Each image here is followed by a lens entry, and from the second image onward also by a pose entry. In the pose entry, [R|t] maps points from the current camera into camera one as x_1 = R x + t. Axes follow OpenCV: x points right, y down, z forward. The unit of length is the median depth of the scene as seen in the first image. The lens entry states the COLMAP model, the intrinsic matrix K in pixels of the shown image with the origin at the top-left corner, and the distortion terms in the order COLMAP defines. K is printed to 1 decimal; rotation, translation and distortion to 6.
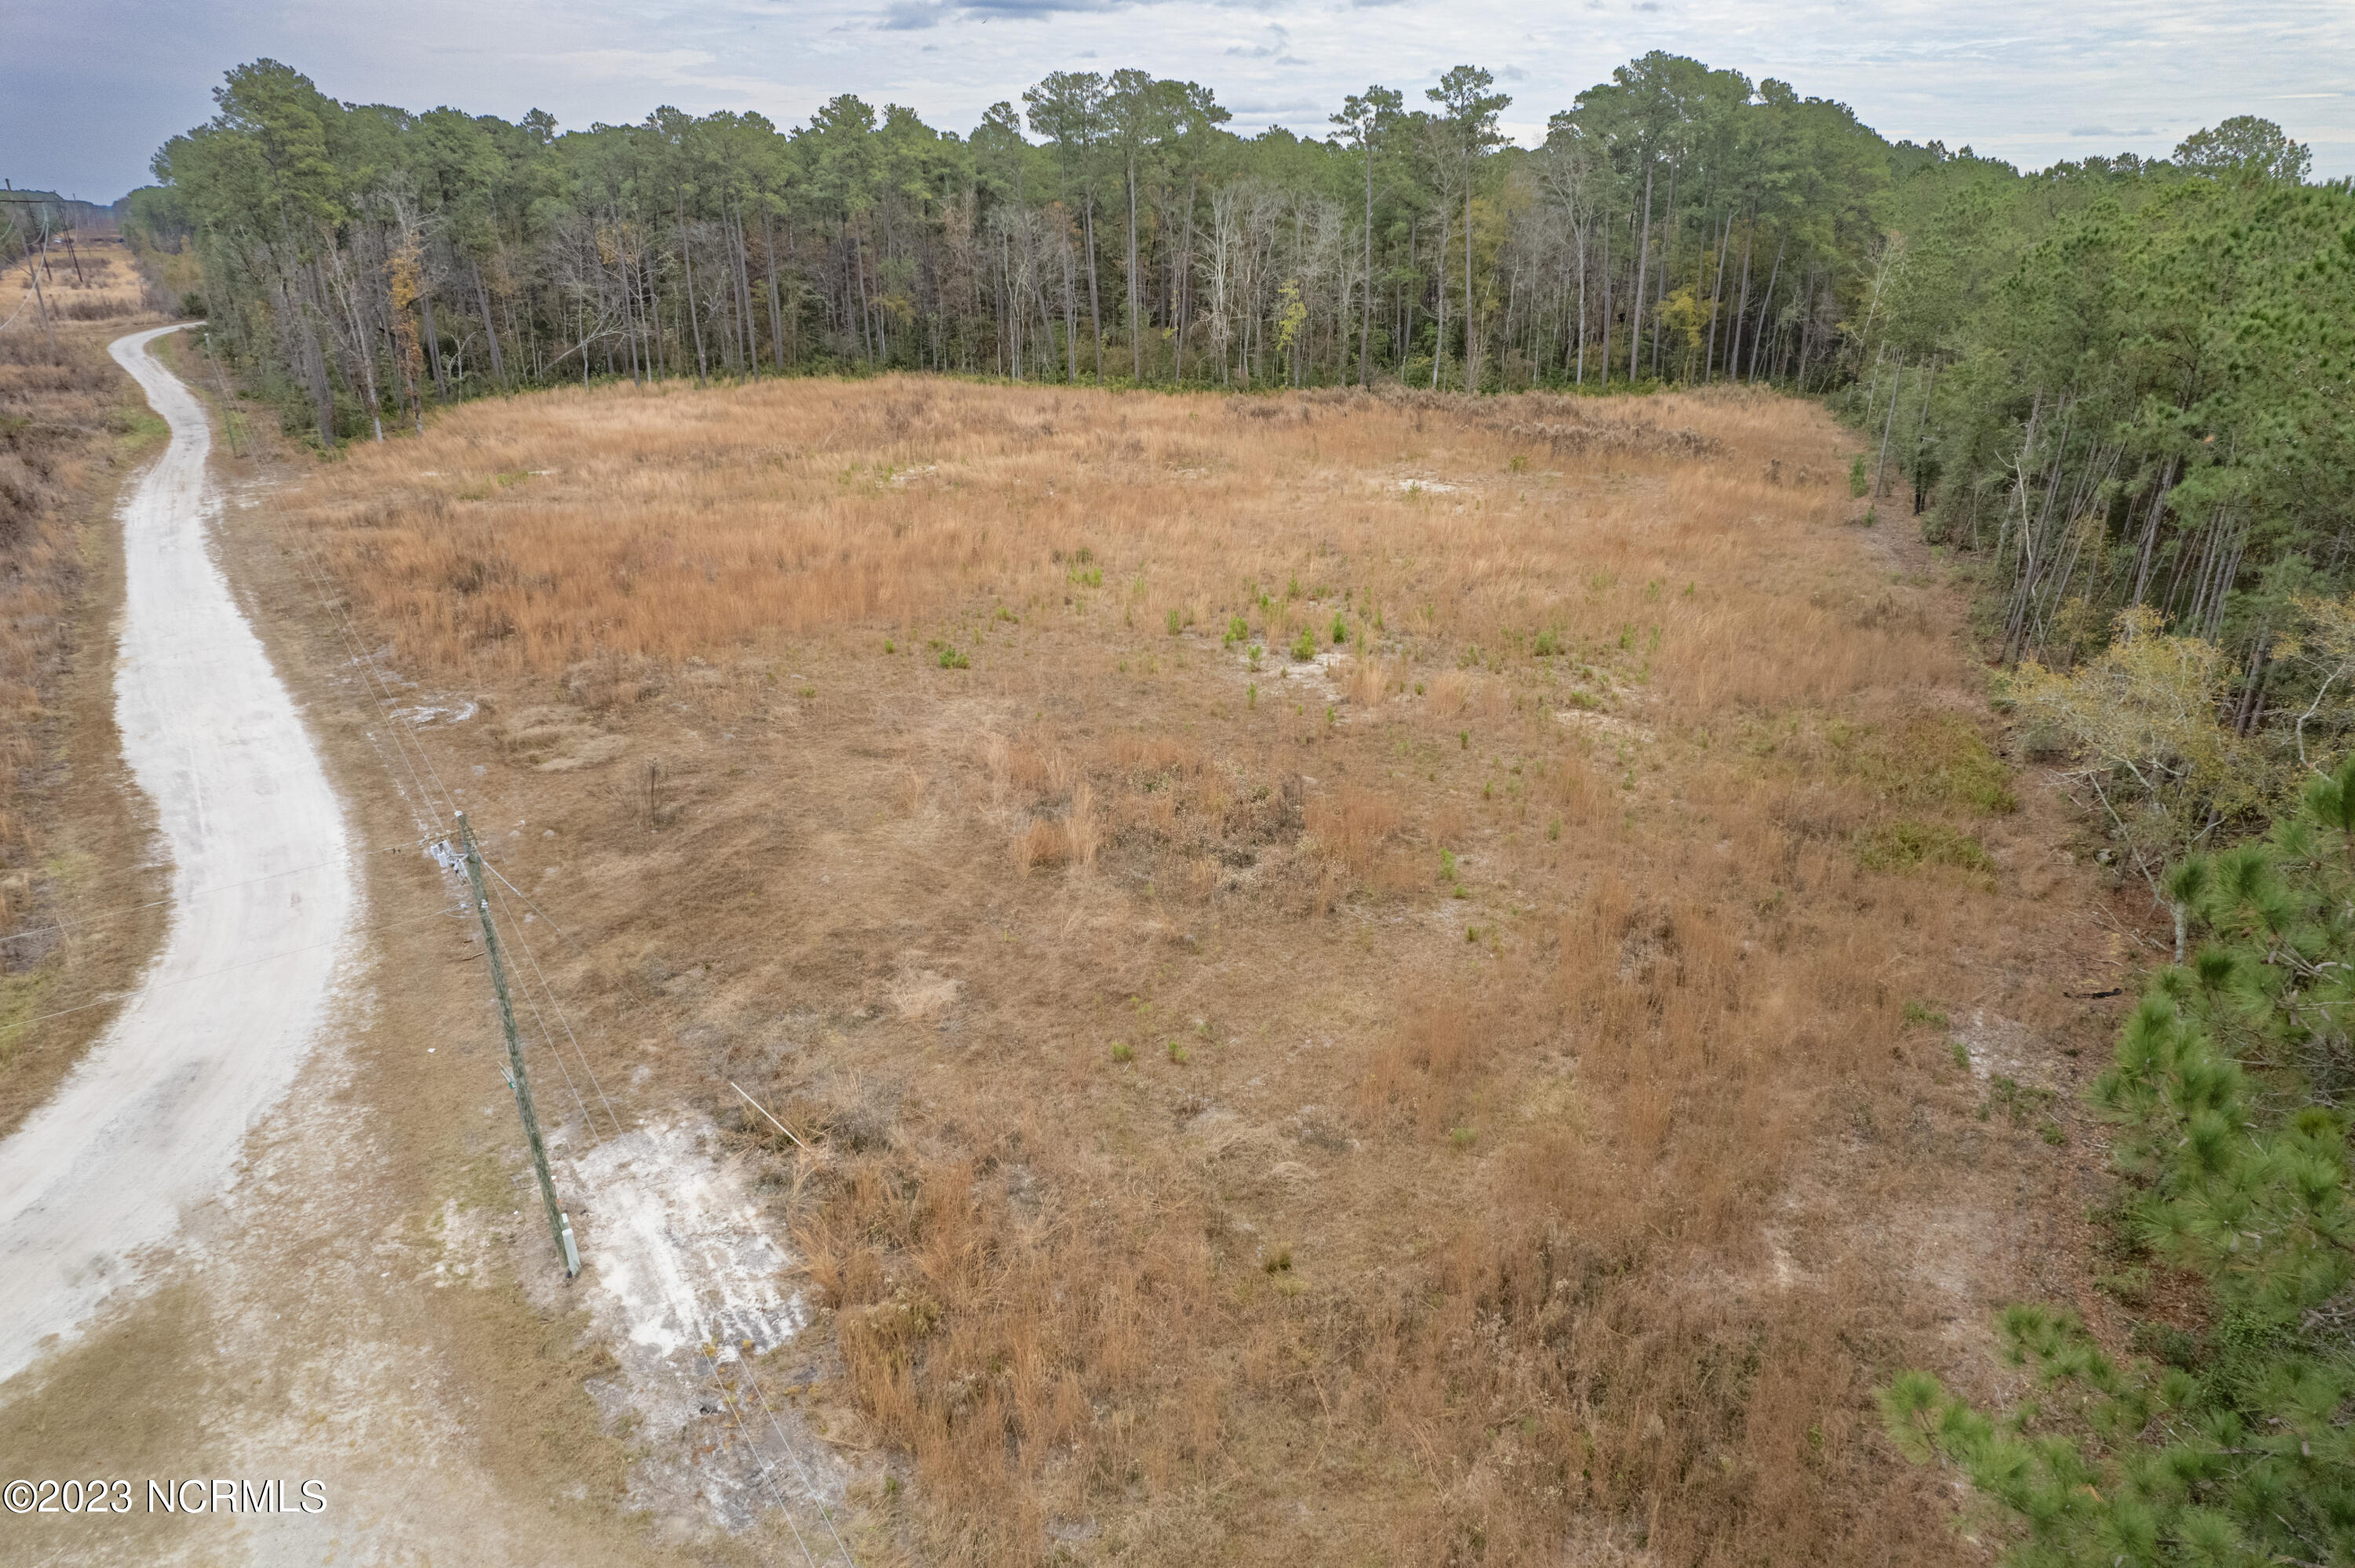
lens RADIAL K [[1527.3, 0, 1177.5], [0, 1527.3, 784.0], [0, 0, 1]] dist [-0.085310, 0.084565]
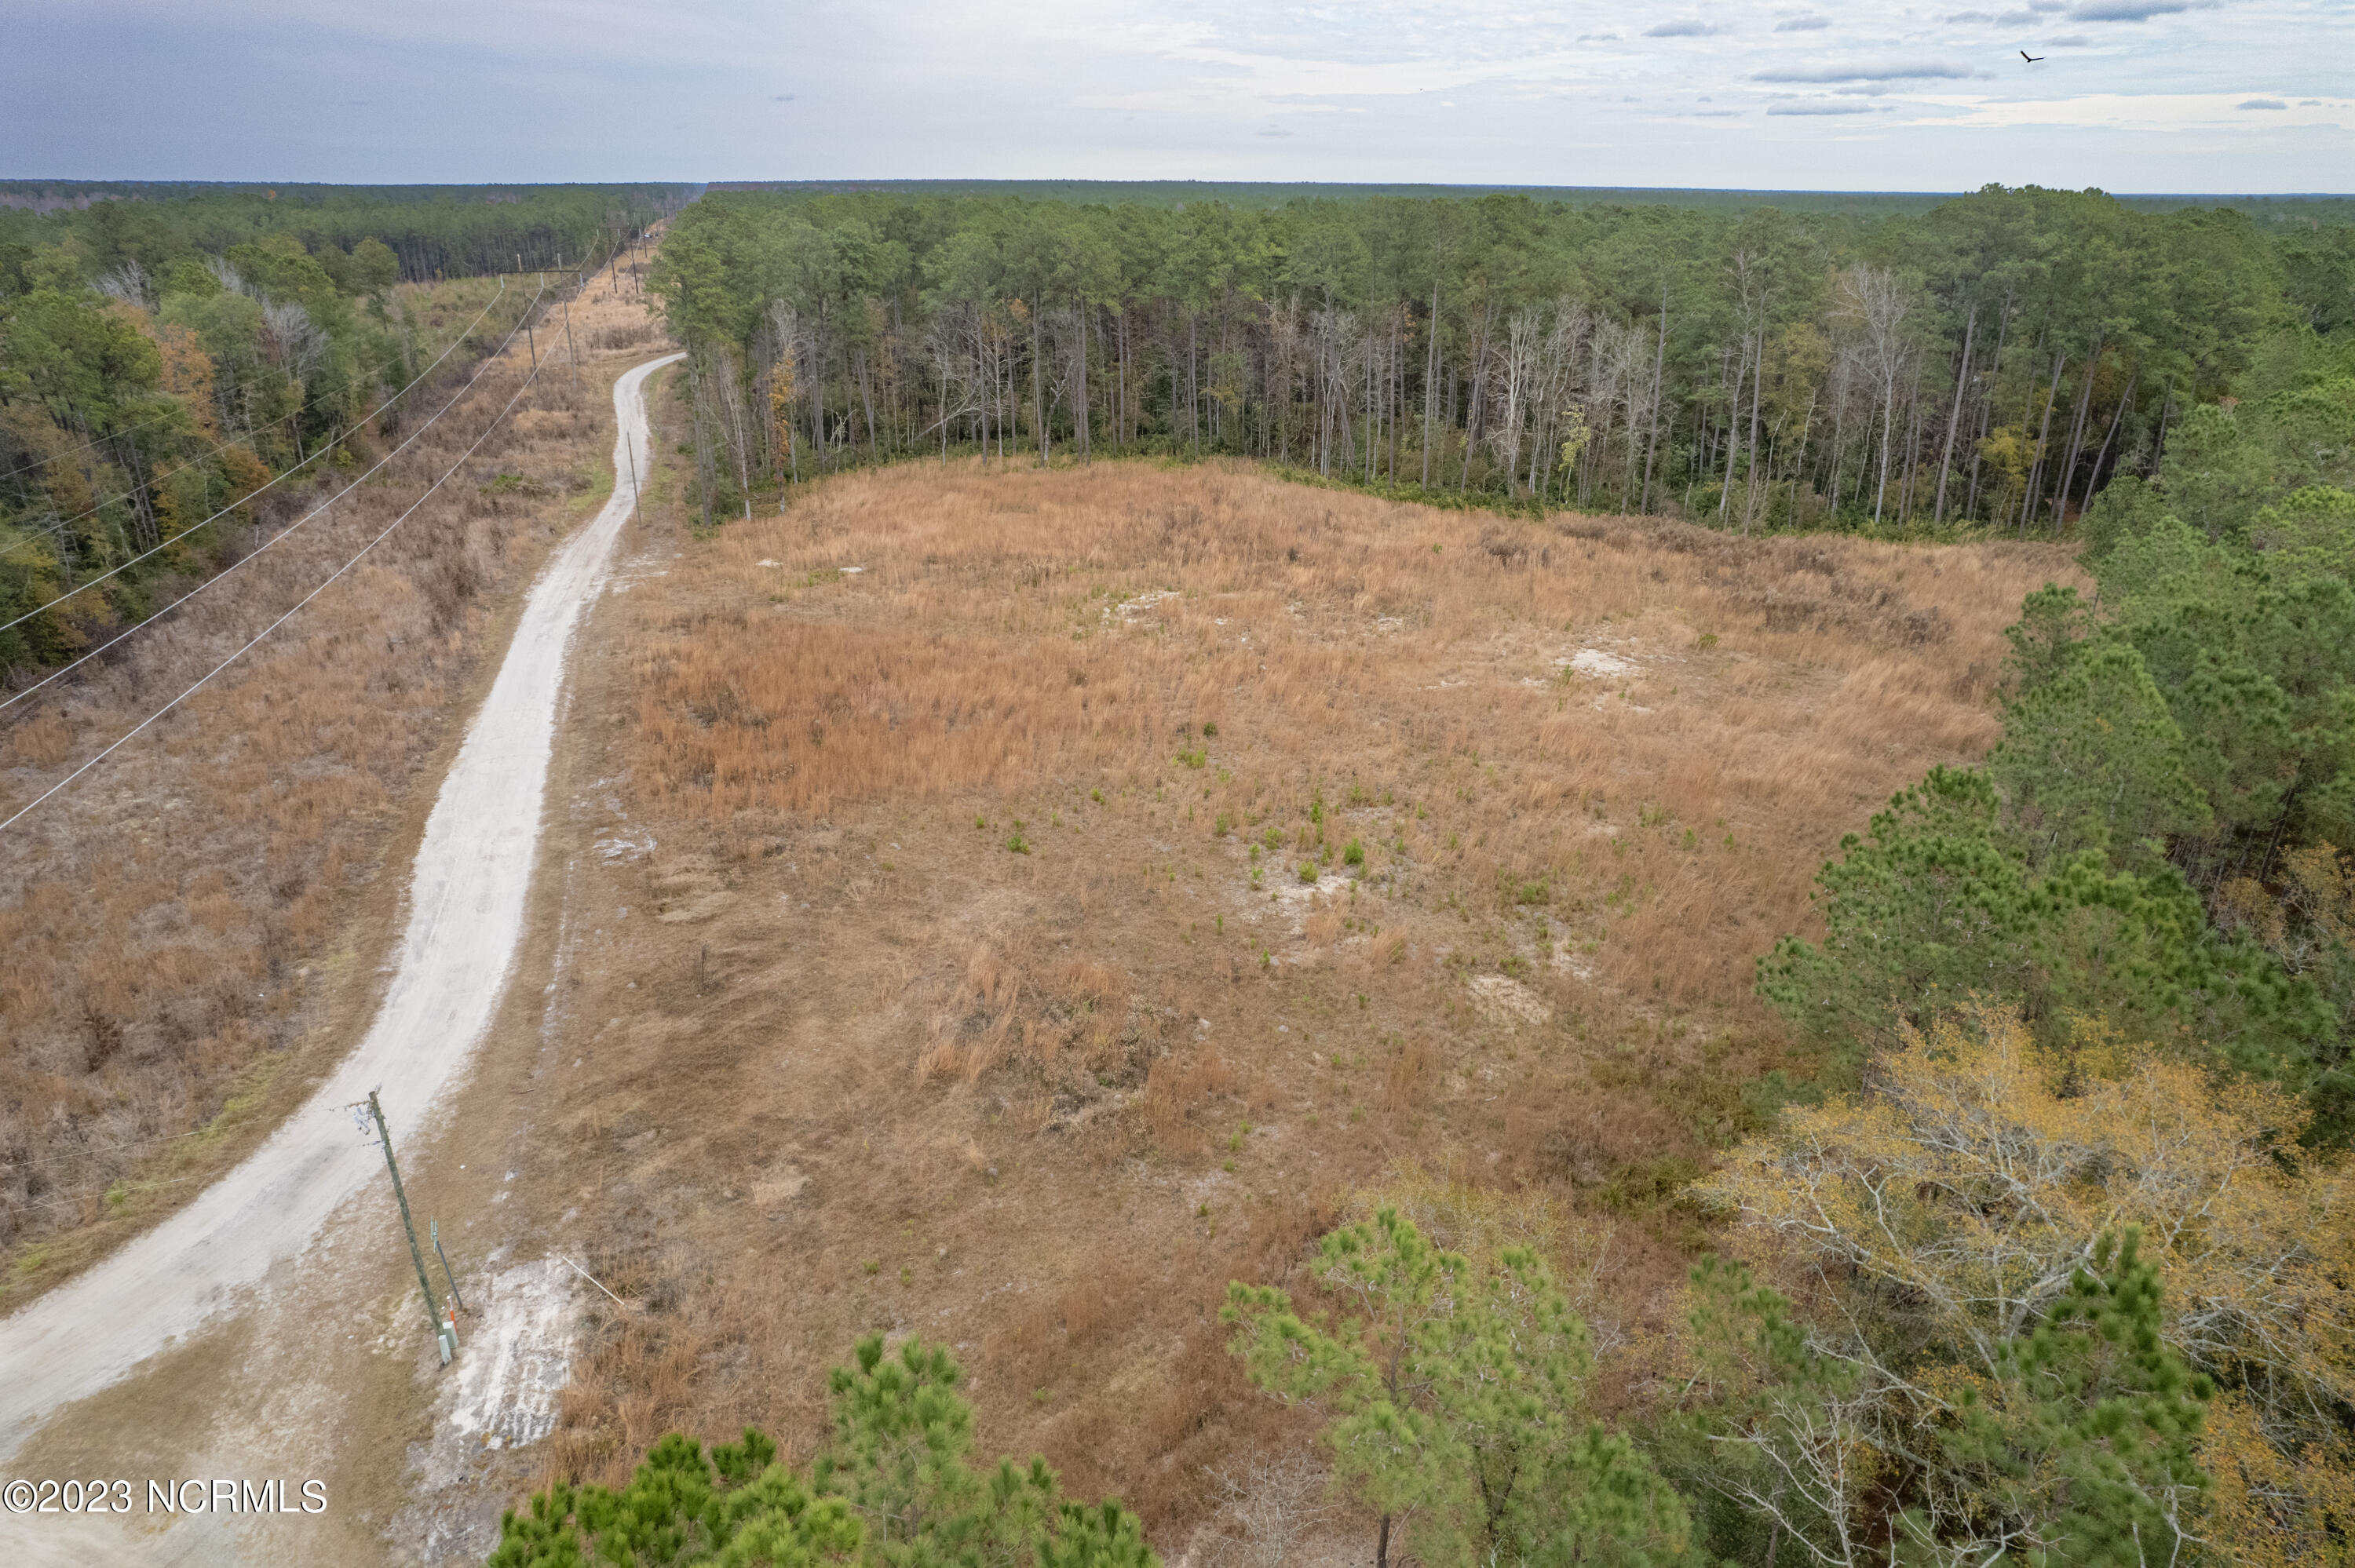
lens RADIAL K [[1527.3, 0, 1177.5], [0, 1527.3, 784.0], [0, 0, 1]] dist [-0.085310, 0.084565]
pose [[0.953061, 0.115961, -0.279694, 0.432634], [-0.112263, 0.993248, 0.029261, -0.253623], [0.281199, 0.003512, 0.959643, -0.180659]]
